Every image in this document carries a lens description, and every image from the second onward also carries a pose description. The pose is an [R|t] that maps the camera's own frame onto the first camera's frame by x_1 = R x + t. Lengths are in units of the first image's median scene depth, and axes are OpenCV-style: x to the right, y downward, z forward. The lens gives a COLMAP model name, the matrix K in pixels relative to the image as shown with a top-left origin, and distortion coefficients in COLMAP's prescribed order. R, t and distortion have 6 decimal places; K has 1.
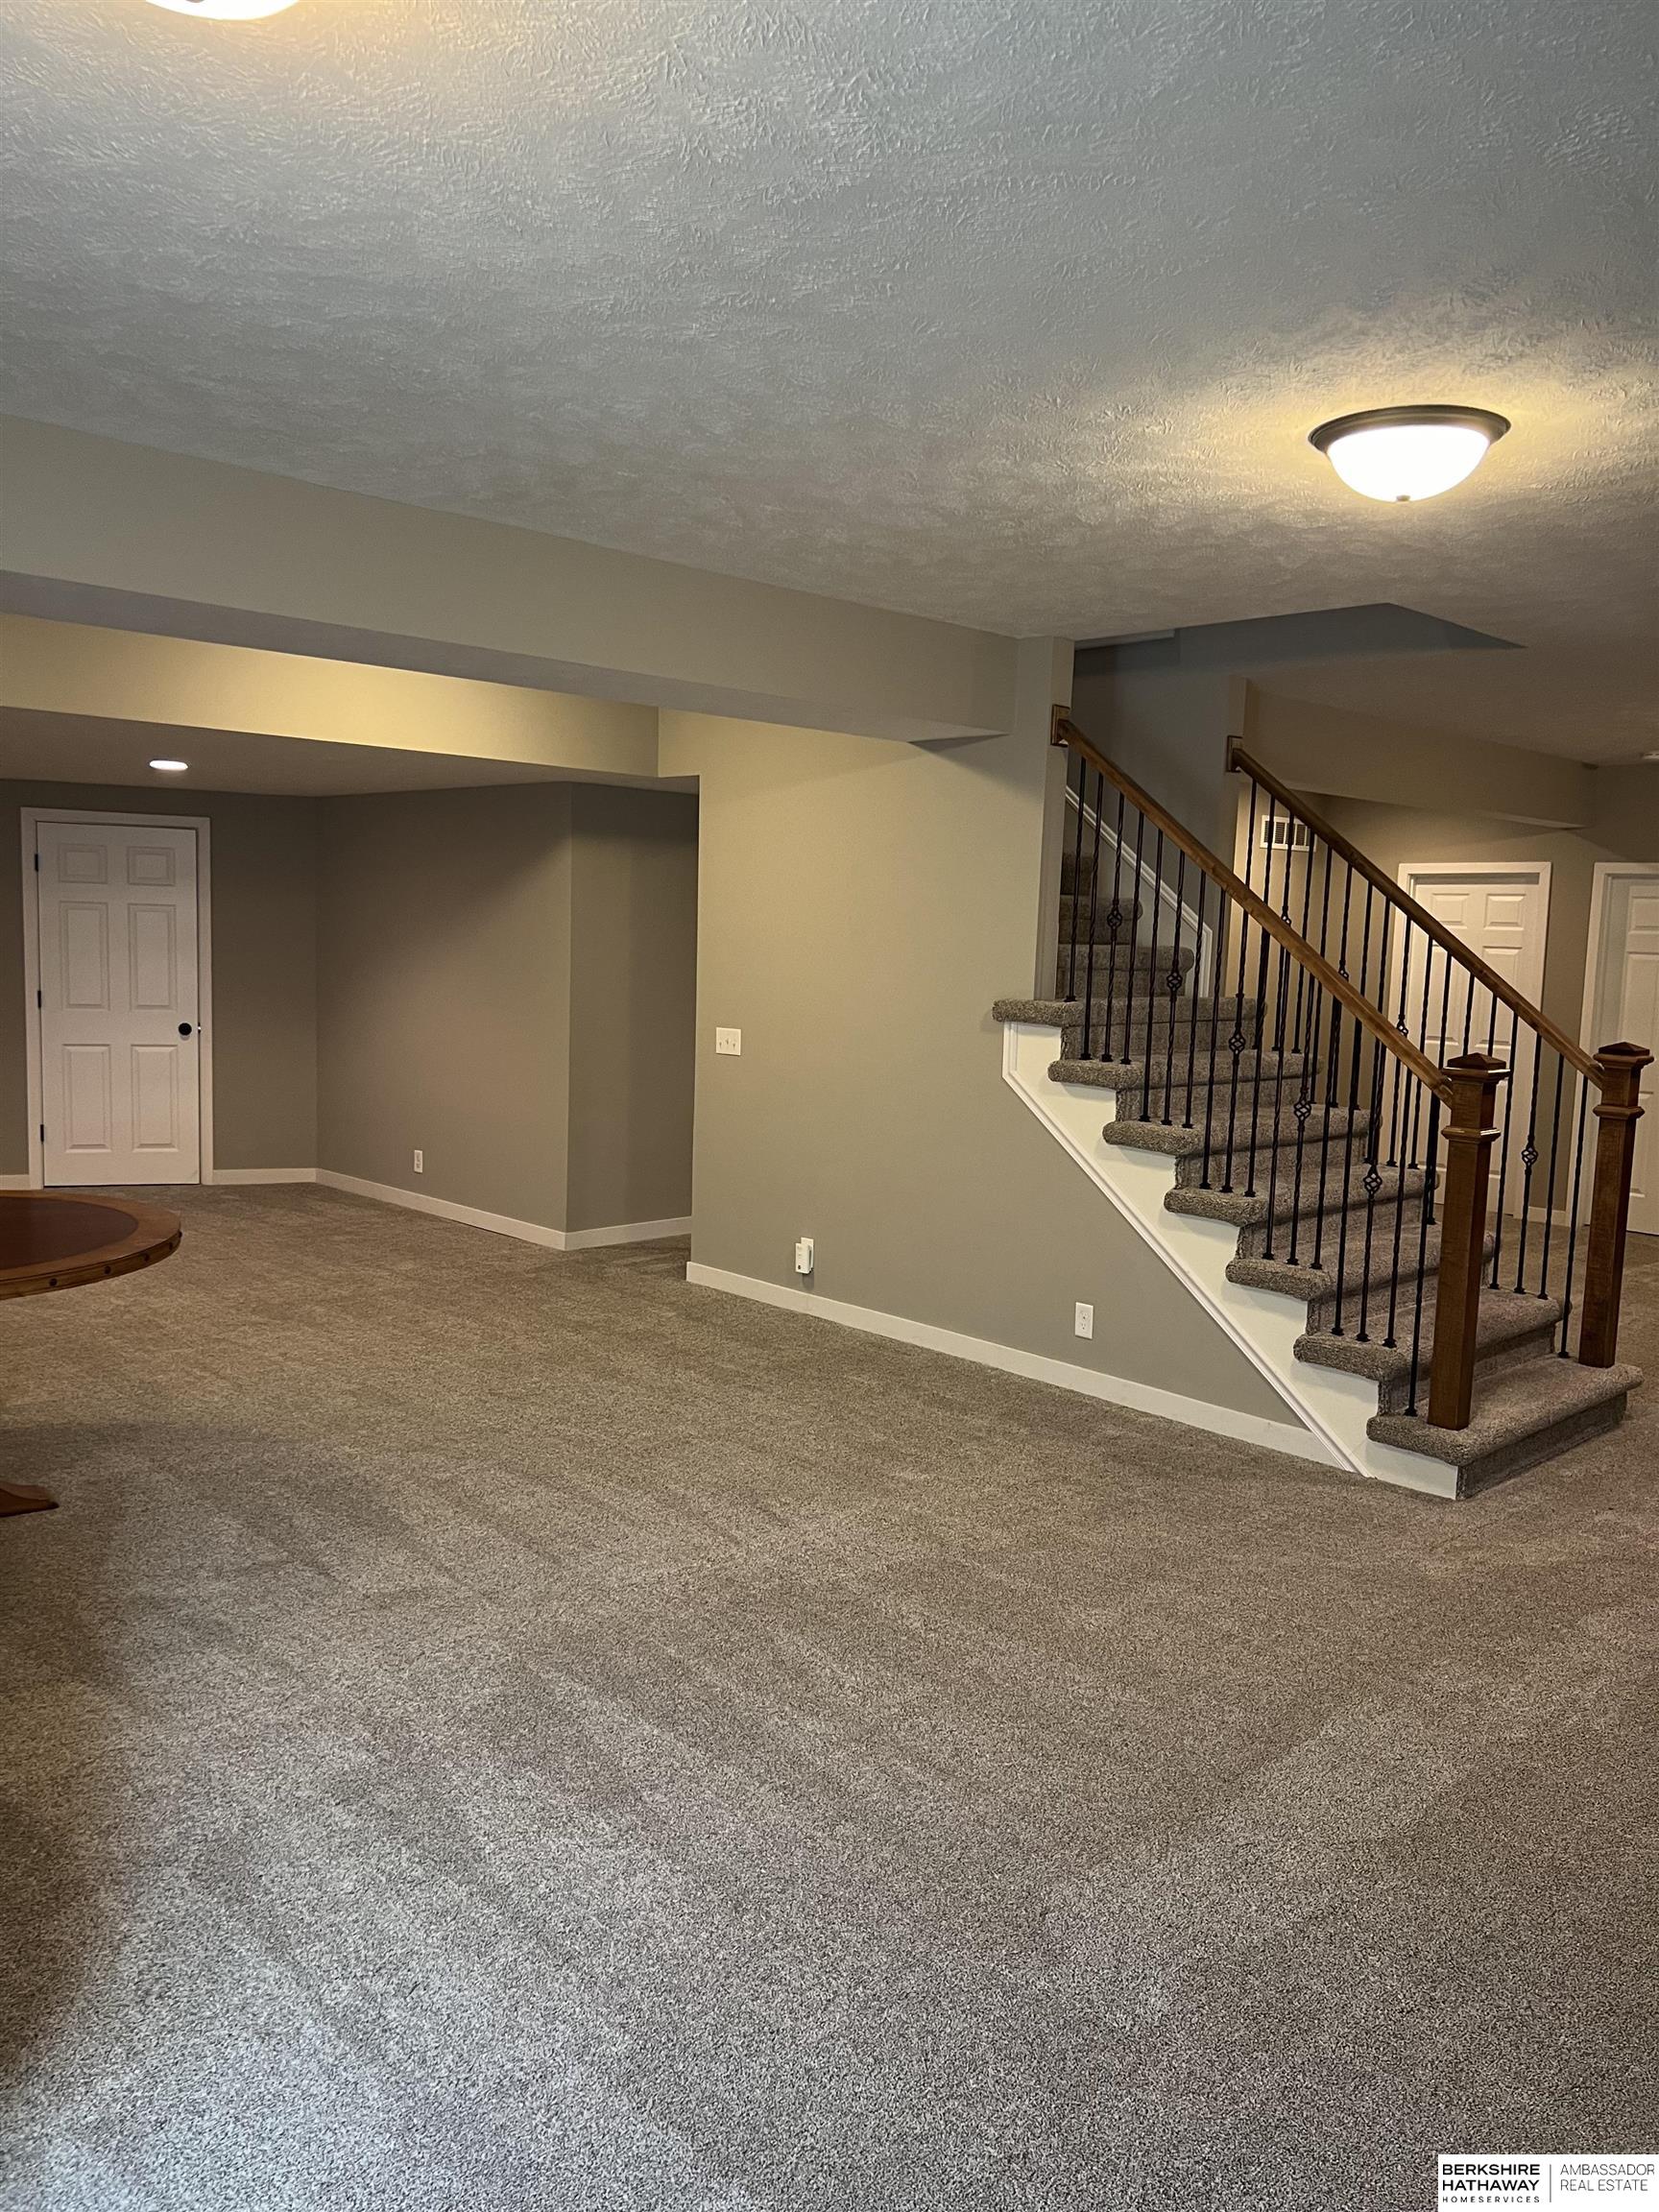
lens RADIAL K [[1650.5, 0, 829.5], [0, 1650.5, 1106.0], [0, 0, 1]] dist [0.051286, -0.052314]
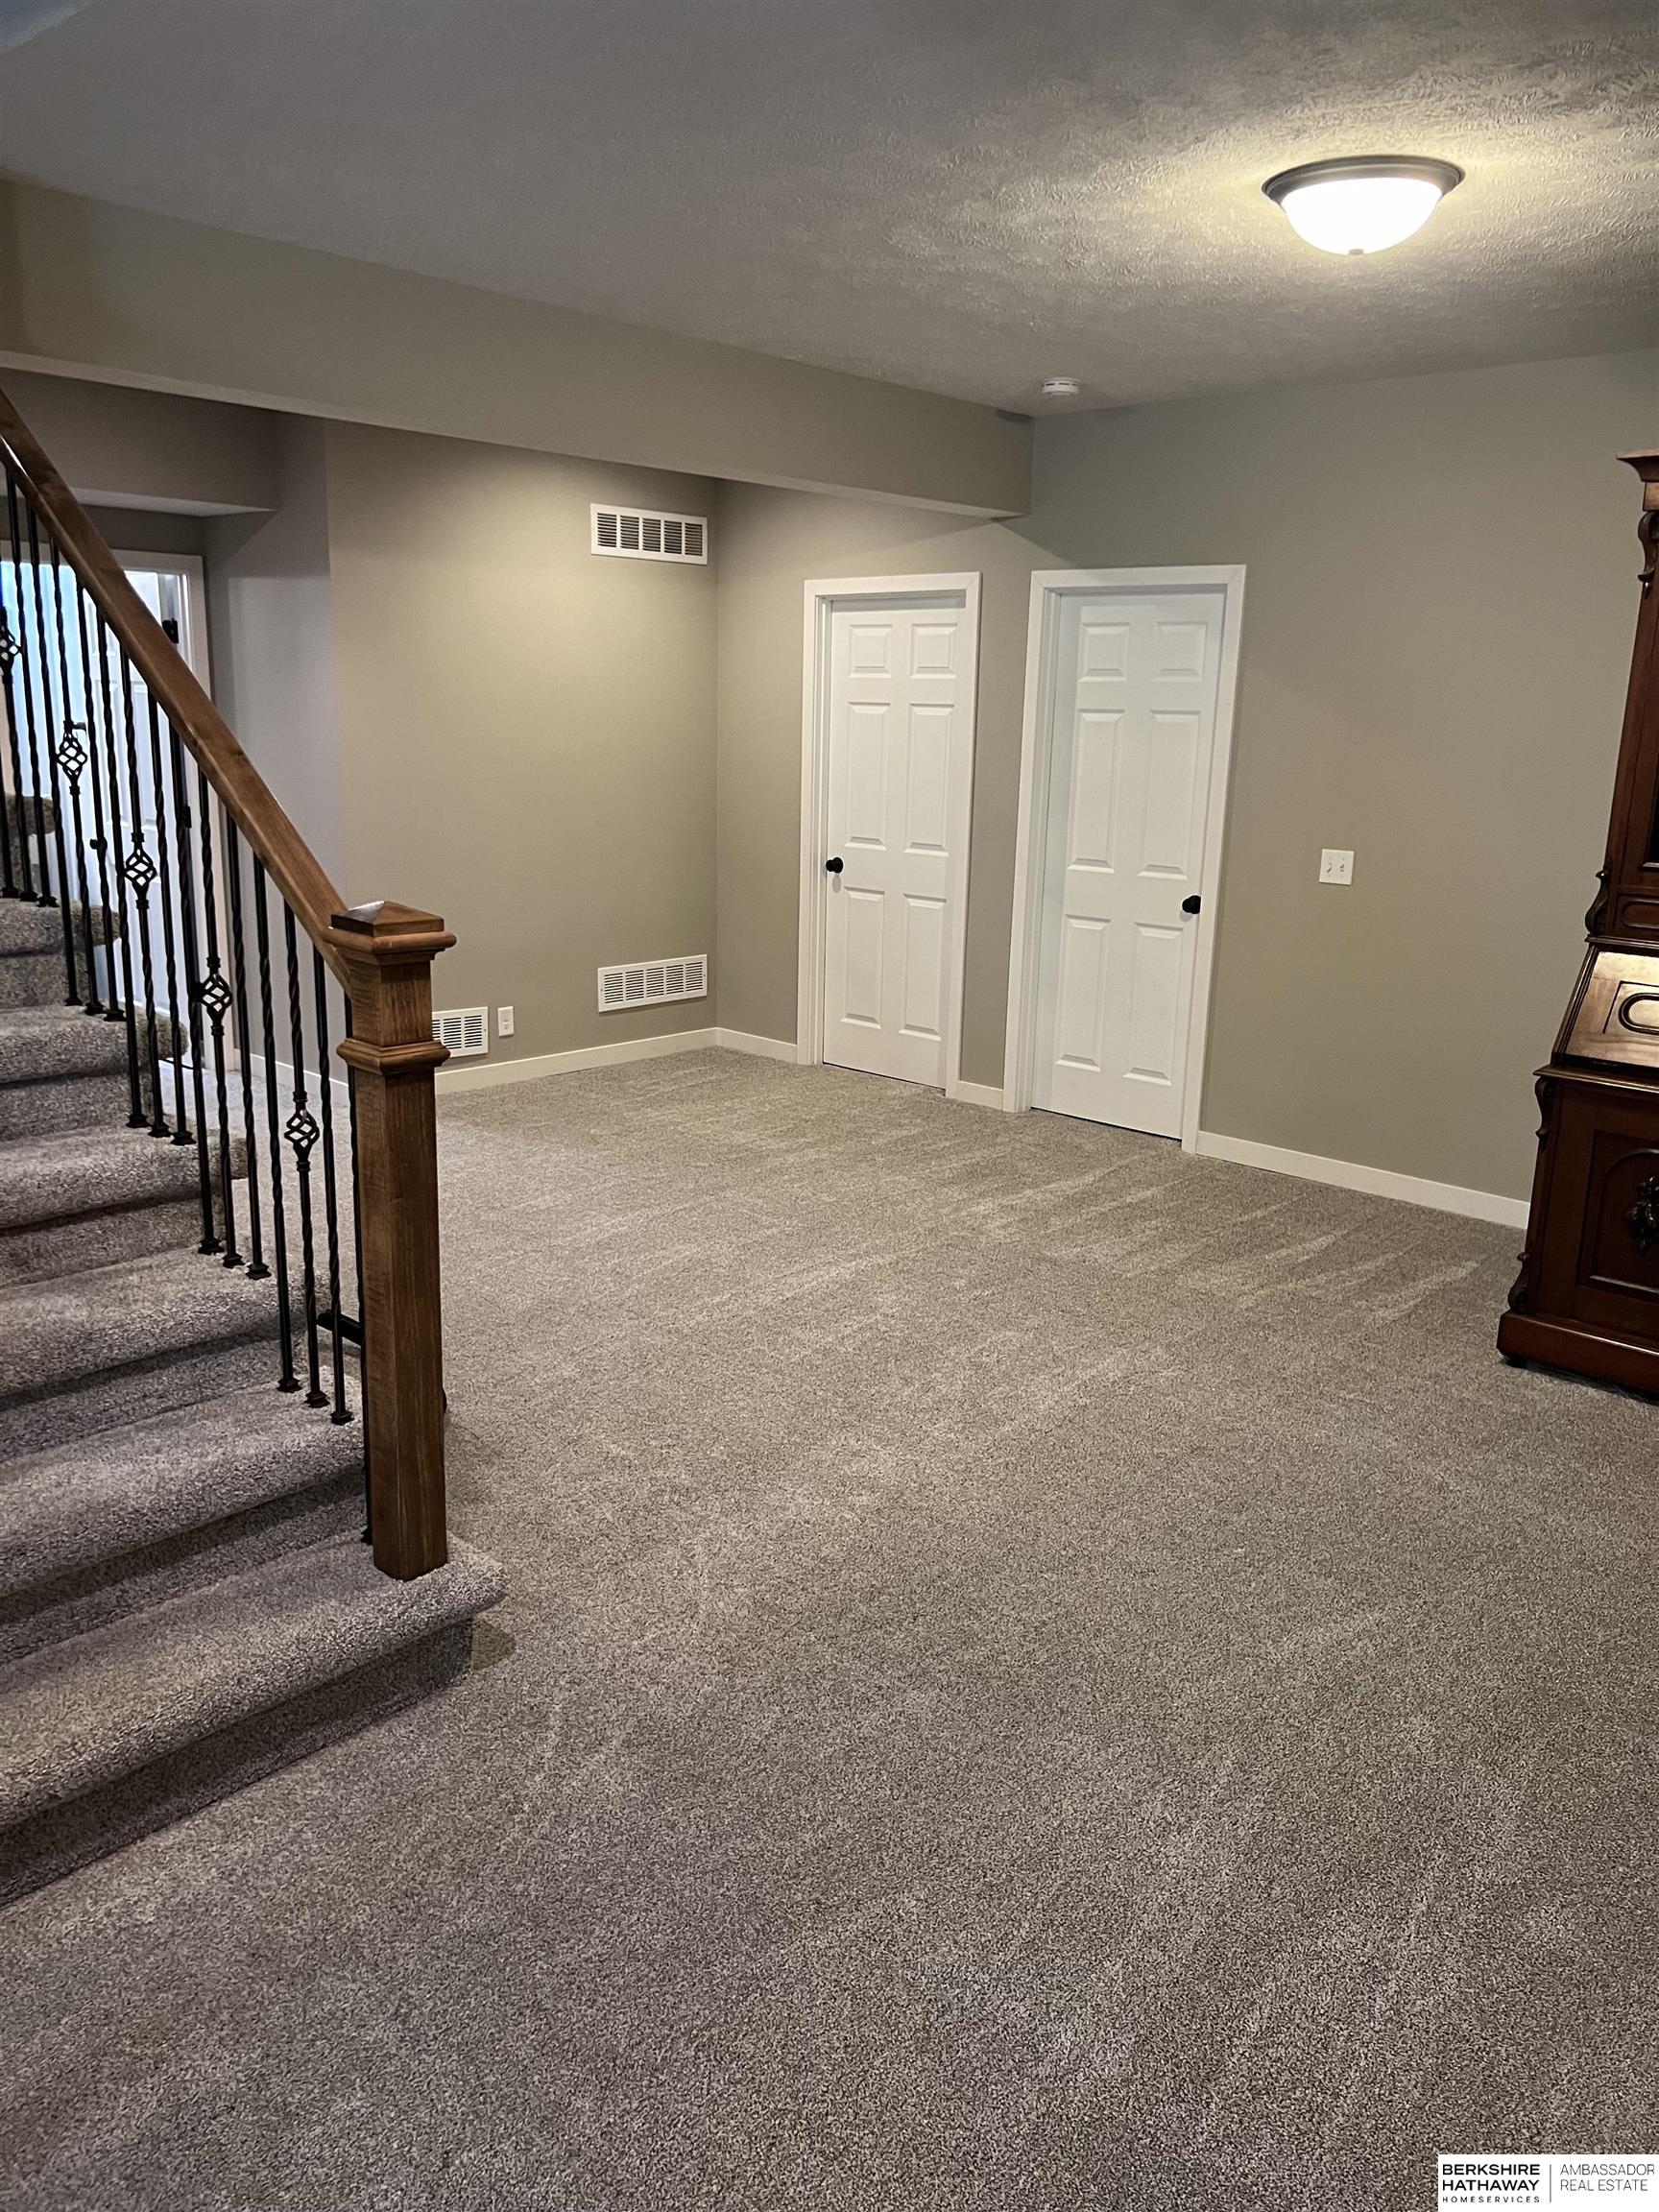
lens RADIAL K [[1650.5, 0, 829.5], [0, 1650.5, 1106.0], [0, 0, 1]] dist [0.051286, -0.052314]
pose [[0.998701, -0.022968, 0.045480, 0.563426], [0.016698, 0.990876, 0.133739, -0.040964], [-0.048136, -0.132806, 0.989972, 0.528155]]
